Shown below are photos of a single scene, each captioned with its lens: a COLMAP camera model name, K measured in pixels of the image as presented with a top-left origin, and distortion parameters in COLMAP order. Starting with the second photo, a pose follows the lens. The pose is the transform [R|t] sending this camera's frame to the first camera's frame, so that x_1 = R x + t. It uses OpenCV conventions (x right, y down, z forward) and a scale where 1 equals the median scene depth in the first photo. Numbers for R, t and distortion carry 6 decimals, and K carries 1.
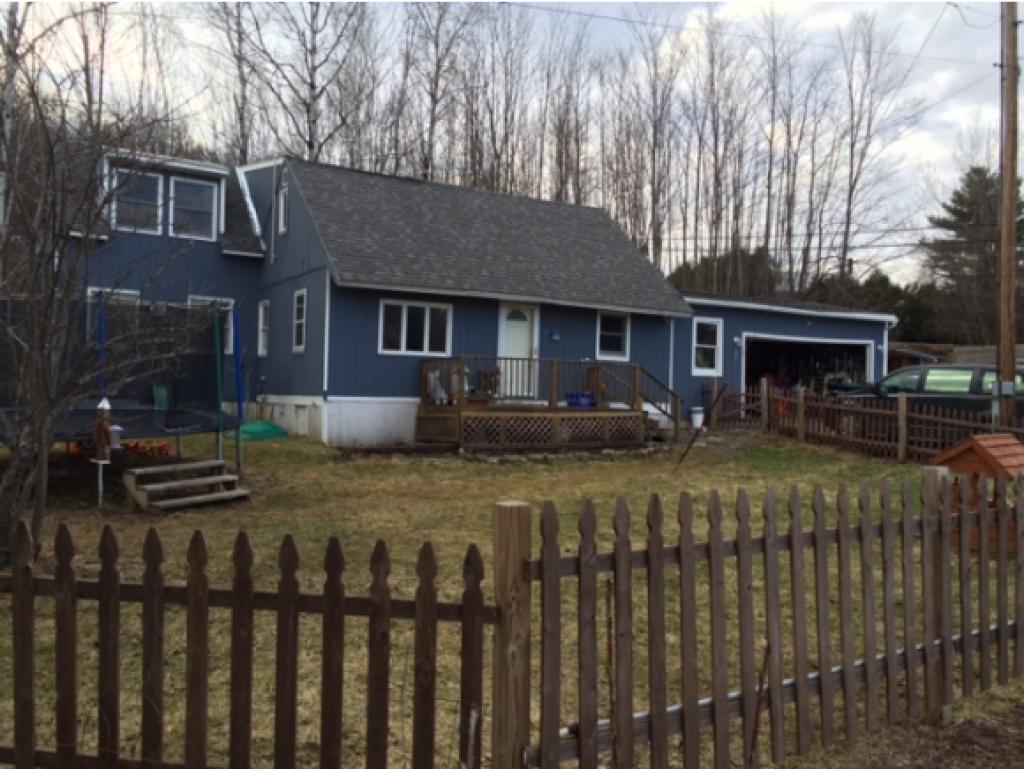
lens RADIAL K [[916.0, 0, 511.8], [0, 916.0, 384.8], [0, 0, 1]] dist [0.053979, 0.009669]
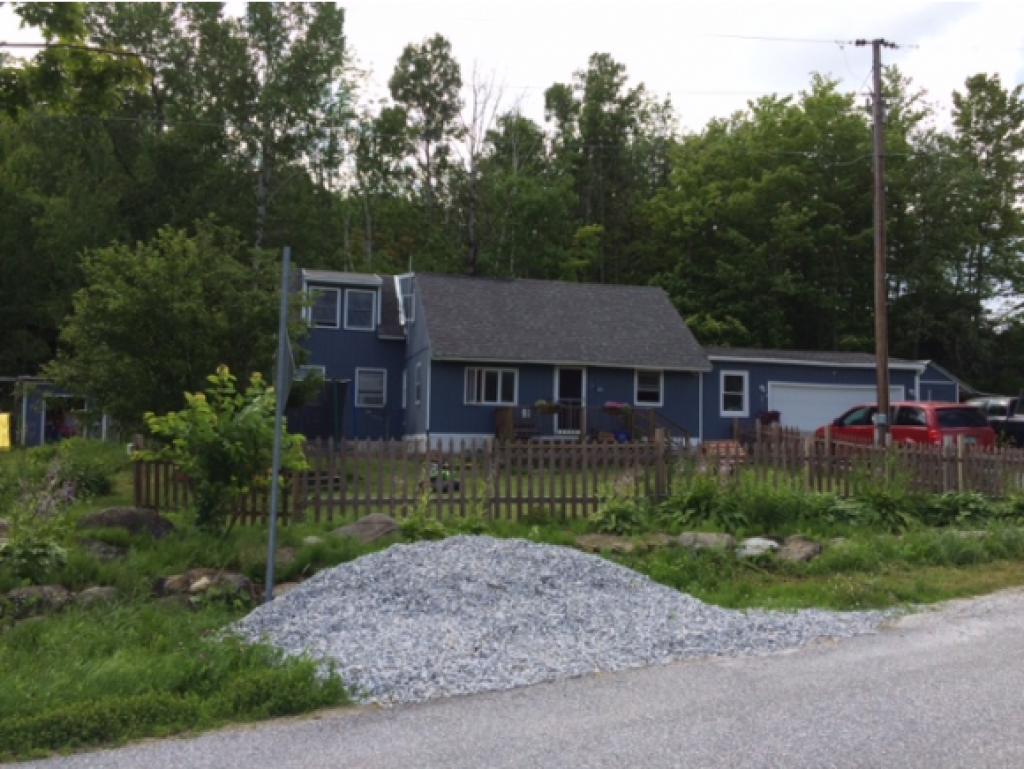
lens RADIAL K [[916.0, 0, 508.4], [0, 916.0, 383.7], [0, 0, 1]] dist [0.053979, 0.009669]
pose [[0.962192, -0.026965, -0.271033, 0.277963], [0.011014, 0.998126, -0.060201, 0.019545], [0.272148, 0.054940, 0.960686, -0.339661]]
